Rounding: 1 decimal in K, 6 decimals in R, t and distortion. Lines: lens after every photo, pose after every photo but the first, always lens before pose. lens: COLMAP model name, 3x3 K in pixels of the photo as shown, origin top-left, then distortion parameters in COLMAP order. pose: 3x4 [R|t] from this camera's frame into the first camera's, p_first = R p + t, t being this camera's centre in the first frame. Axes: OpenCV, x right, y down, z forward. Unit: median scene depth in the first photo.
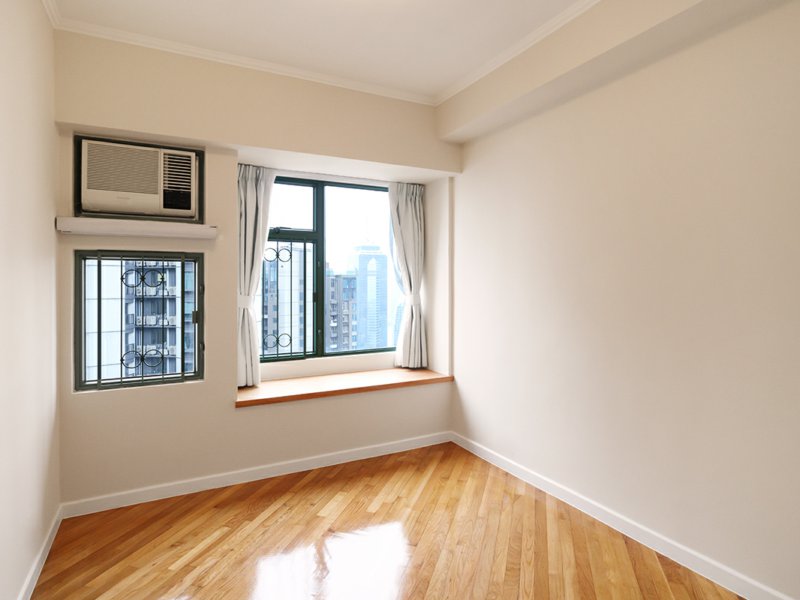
lens RADIAL K [[463.1, 0, 395.8], [0, 463.1, 295.7], [0, 0, 1]] dist [-0.002799, -0.002272]
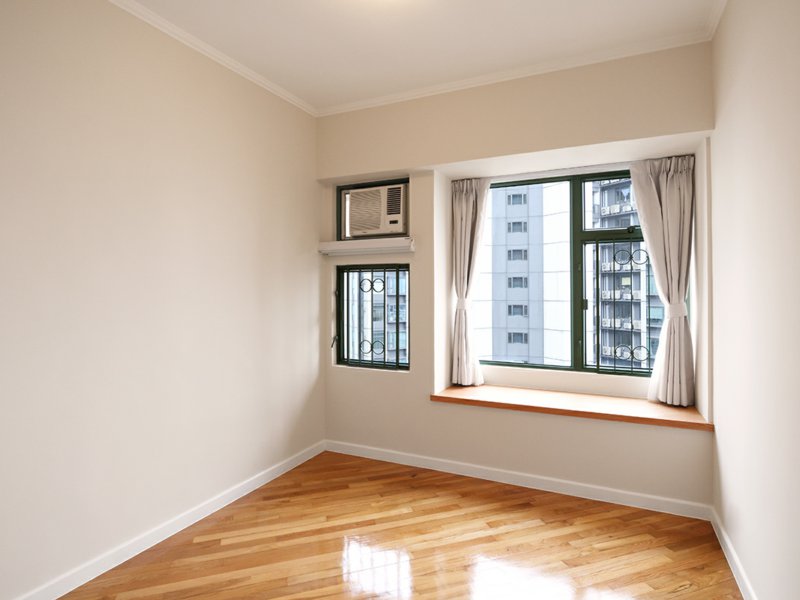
lens RADIAL K [[463.1, 0, 397.5], [0, 463.1, 292.5], [0, 0, 1]] dist [-0.002799, -0.002272]
pose [[0.597187, 0.008092, -0.802061, 0.434588], [-0.020684, 0.999772, -0.005314, -0.010175], [0.801835, 0.019764, 0.597218, 0.232660]]
